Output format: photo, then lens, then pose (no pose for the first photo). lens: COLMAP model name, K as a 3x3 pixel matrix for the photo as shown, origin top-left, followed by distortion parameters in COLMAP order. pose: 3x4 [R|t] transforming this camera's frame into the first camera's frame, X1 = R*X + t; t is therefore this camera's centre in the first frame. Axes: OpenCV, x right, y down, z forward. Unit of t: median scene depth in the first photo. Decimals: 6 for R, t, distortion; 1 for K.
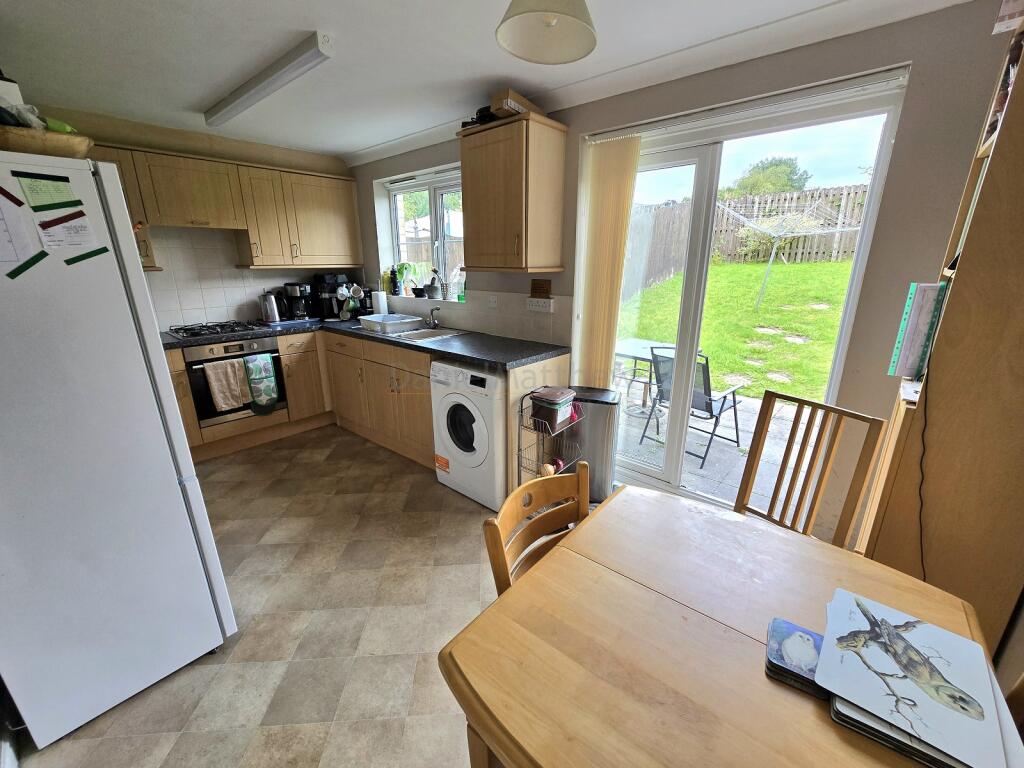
lens RADIAL K [[419.6, 0, 512.0], [0, 419.6, 384.0], [0, 0, 1]] dist [0.002031, 0.000181]
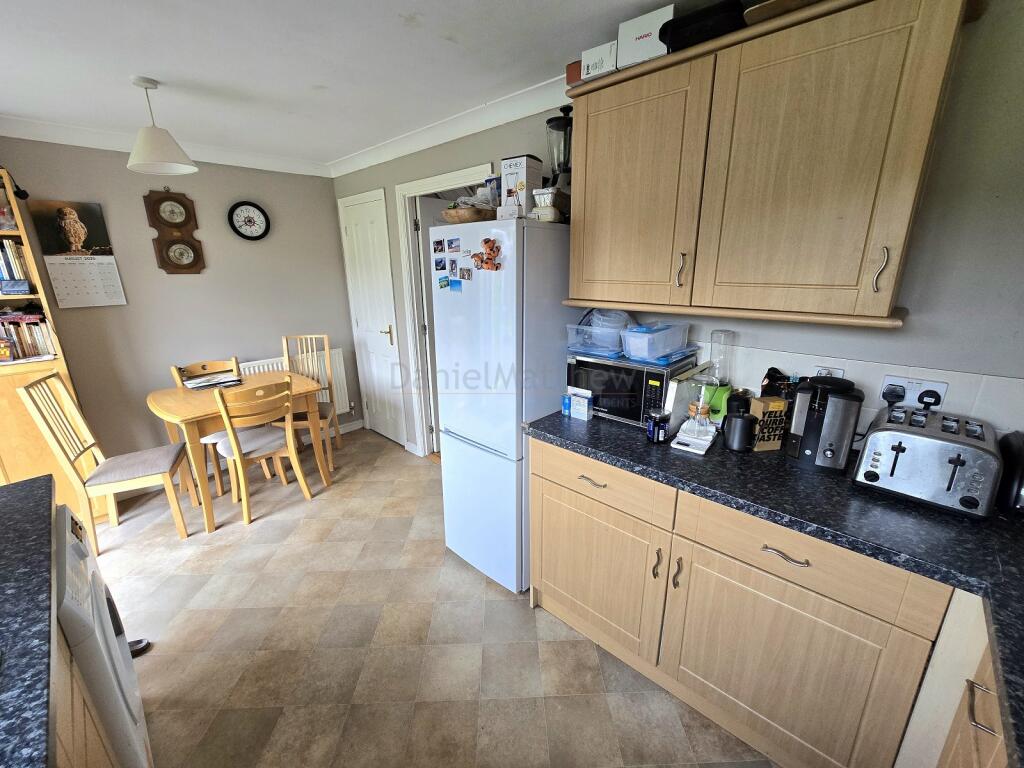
lens RADIAL K [[419.6, 0, 512.0], [0, 419.6, 384.0], [0, 0, 1]] dist [0.002031, 0.000181]
pose [[-0.998970, 0.001901, 0.045340, -0.715375], [0.026258, 0.839086, 0.543365, -0.478982], [-0.037011, 0.543996, -0.838271, 1.427549]]
